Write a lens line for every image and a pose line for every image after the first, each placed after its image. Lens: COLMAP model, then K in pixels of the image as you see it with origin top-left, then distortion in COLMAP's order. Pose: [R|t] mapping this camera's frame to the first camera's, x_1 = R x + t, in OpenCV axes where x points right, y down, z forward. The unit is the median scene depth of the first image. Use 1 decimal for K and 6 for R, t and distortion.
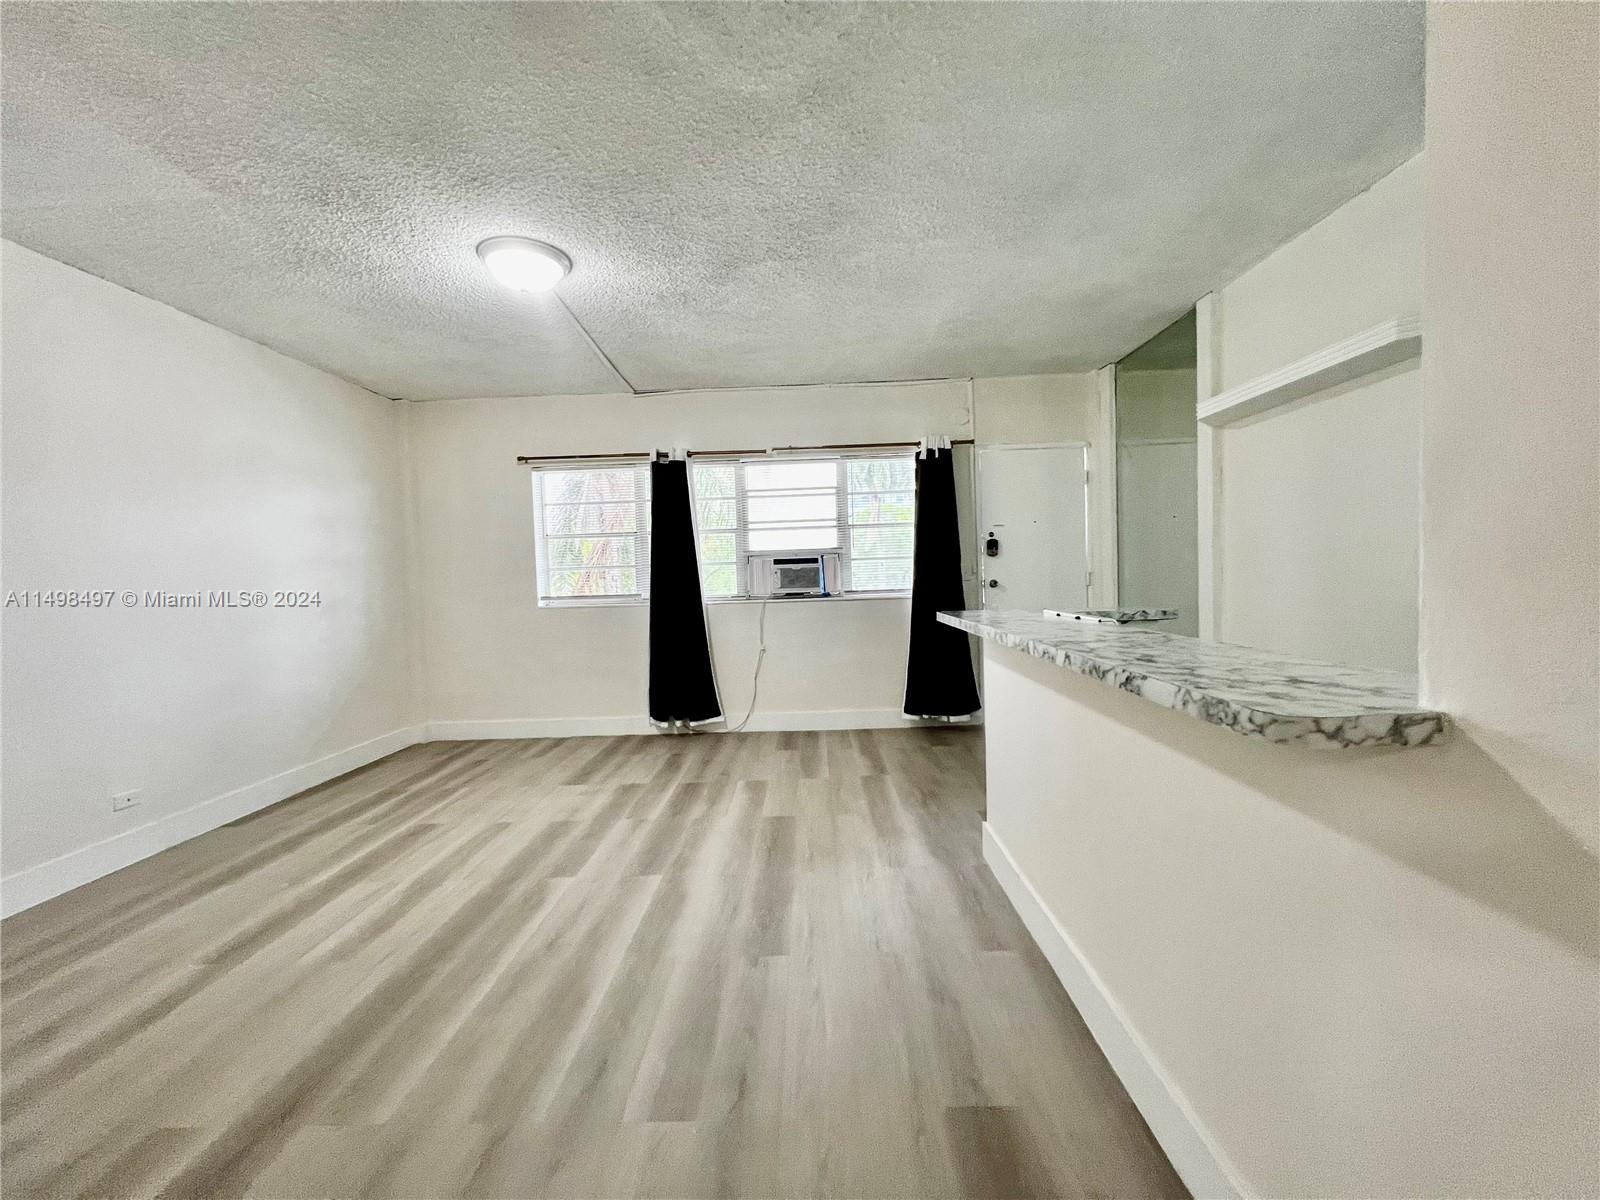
lens RADIAL K [[639.6, 0, 791.4], [0, 639.6, 597.9], [0, 0, 1]] dist [-0.002882, 0.001008]
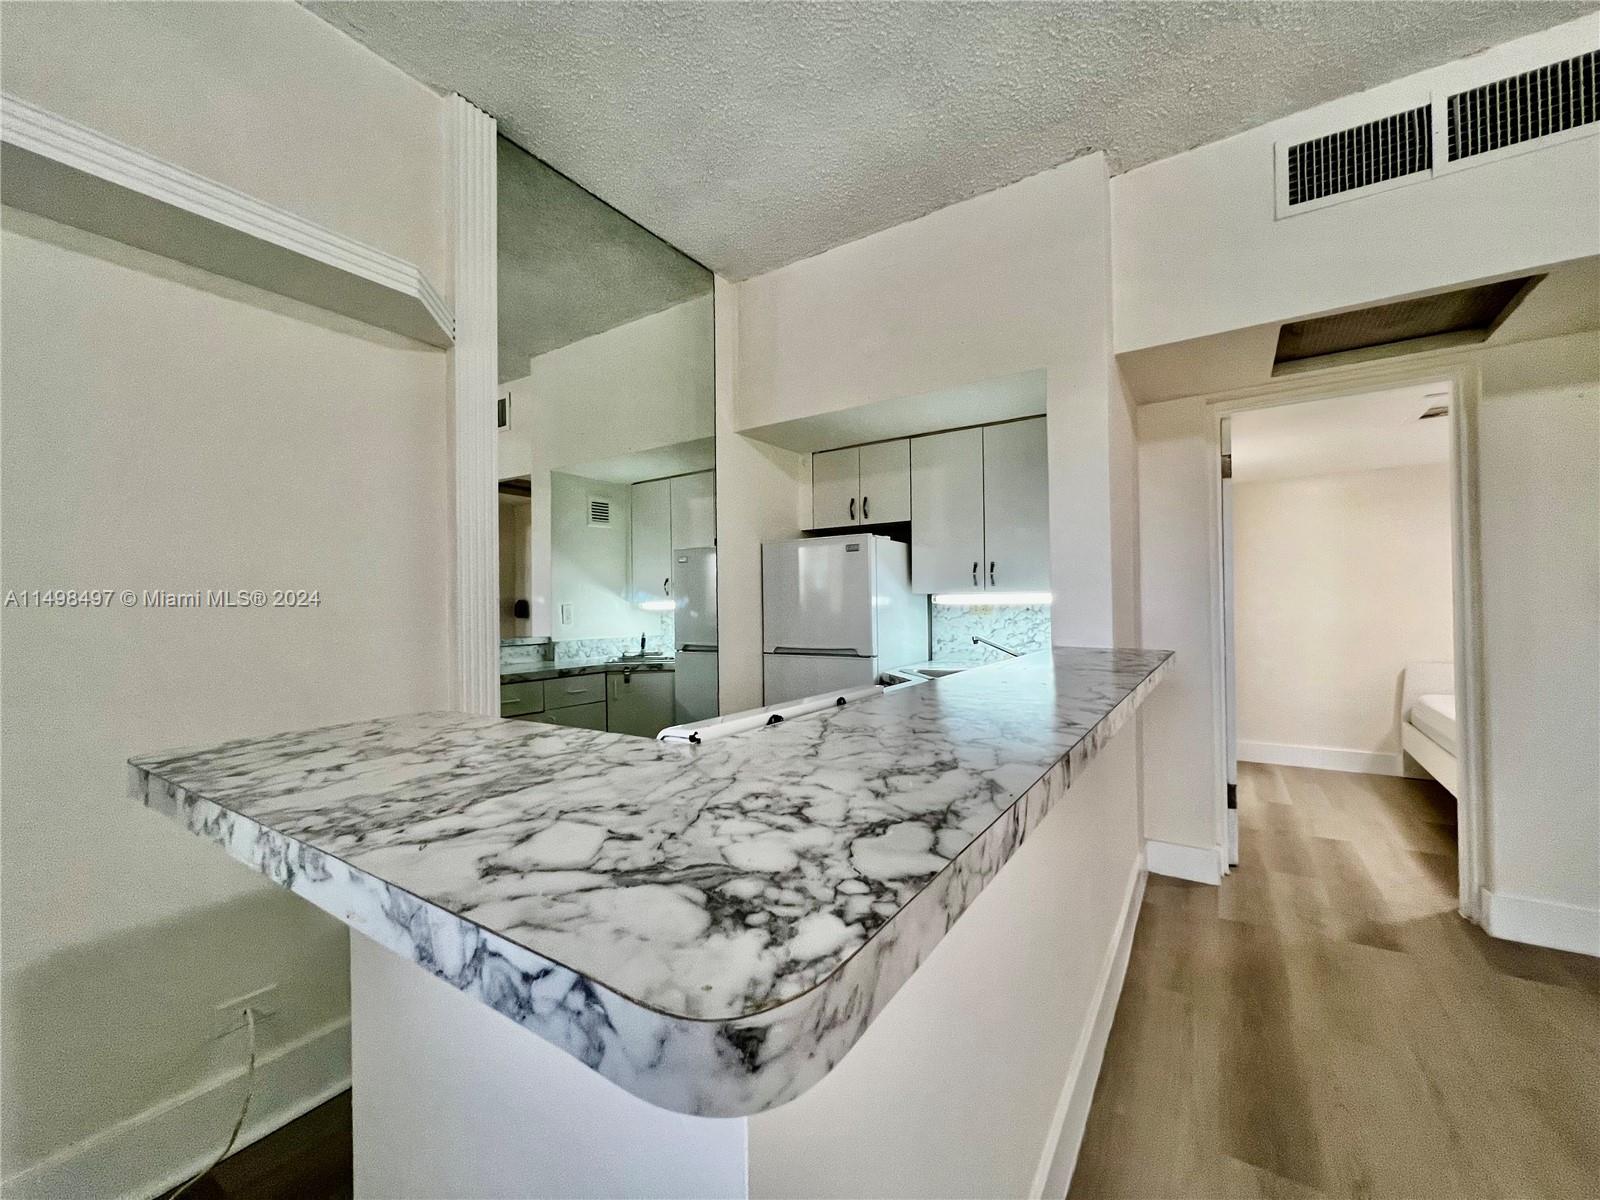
lens RADIAL K [[643.4, 0, 791.3], [0, 643.4, 601.8], [0, 0, 1]] dist [-0.000916, 0.000505]
pose [[-0.846759, 0.052316, 0.529397, 0.104686], [0.064079, 0.997937, 0.003874, -0.020784], [-0.528103, 0.037204, -0.848365, 0.634062]]
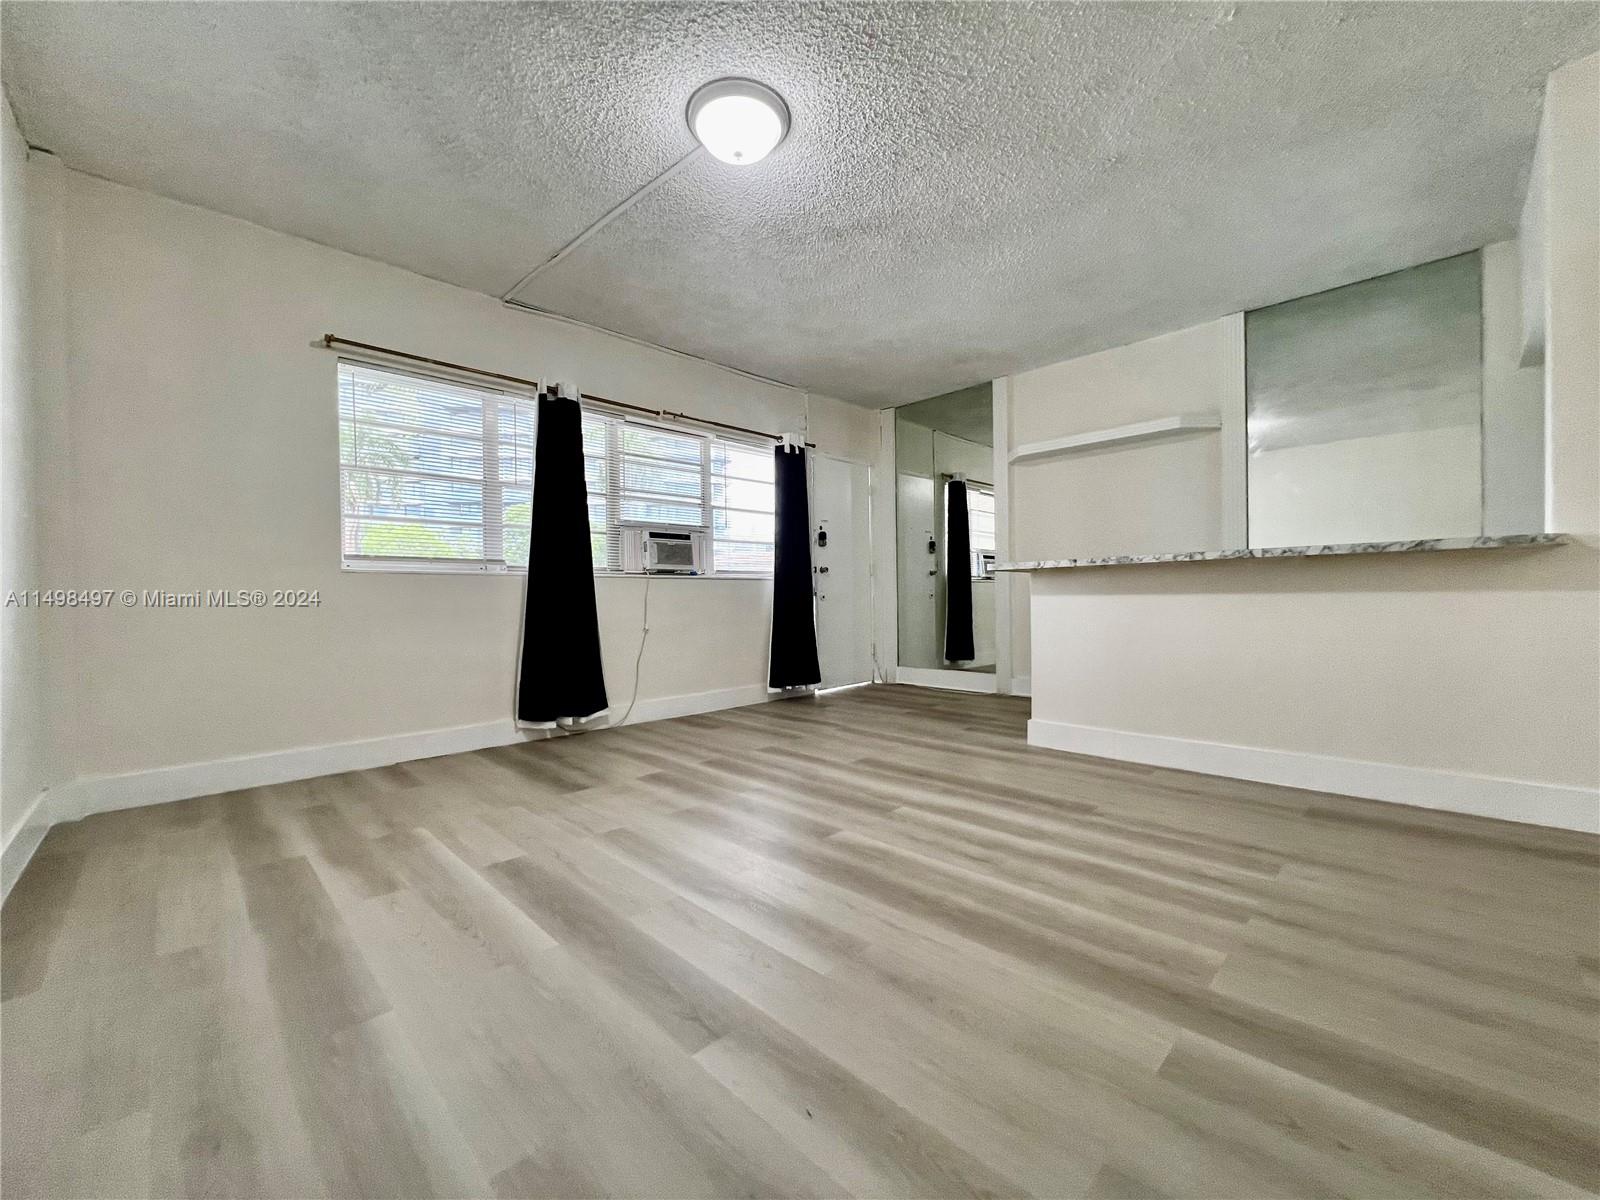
lens RADIAL K [[643.4, 0, 796.7], [0, 643.4, 596.7], [0, 0, 1]] dist [-0.000916, 0.000505]
pose [[0.699647, 0.024132, 0.714081, -0.567013], [0.015502, 0.998681, -0.048938, 0.085282], [-0.714321, 0.045309, 0.698350, 0.223156]]
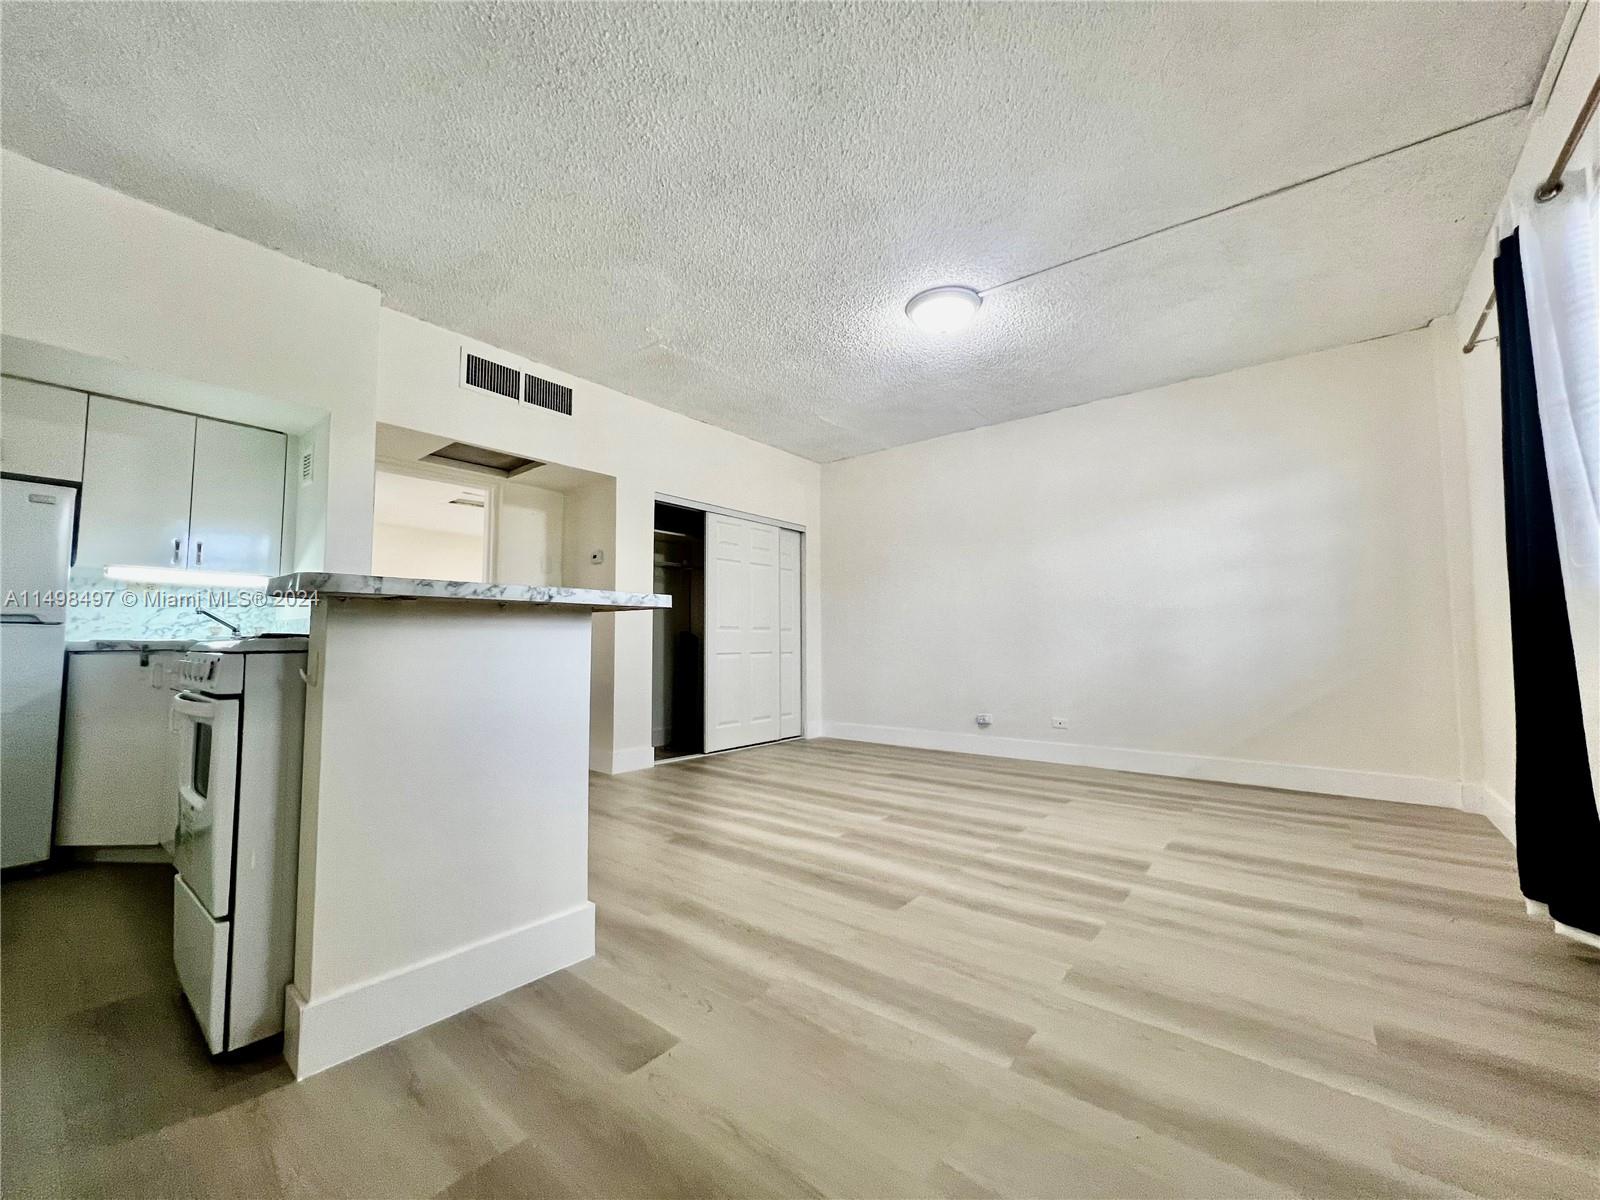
lens RADIAL K [[639.6, 0, 799.0], [0, 639.6, 603.1], [0, 0, 1]] dist [-0.002882, 0.001008]
pose [[-0.604362, -0.014210, -0.796583, 0.401328], [-0.004999, 0.999889, -0.014043, 0.022337], [0.796694, -0.004505, -0.604366, 0.889163]]
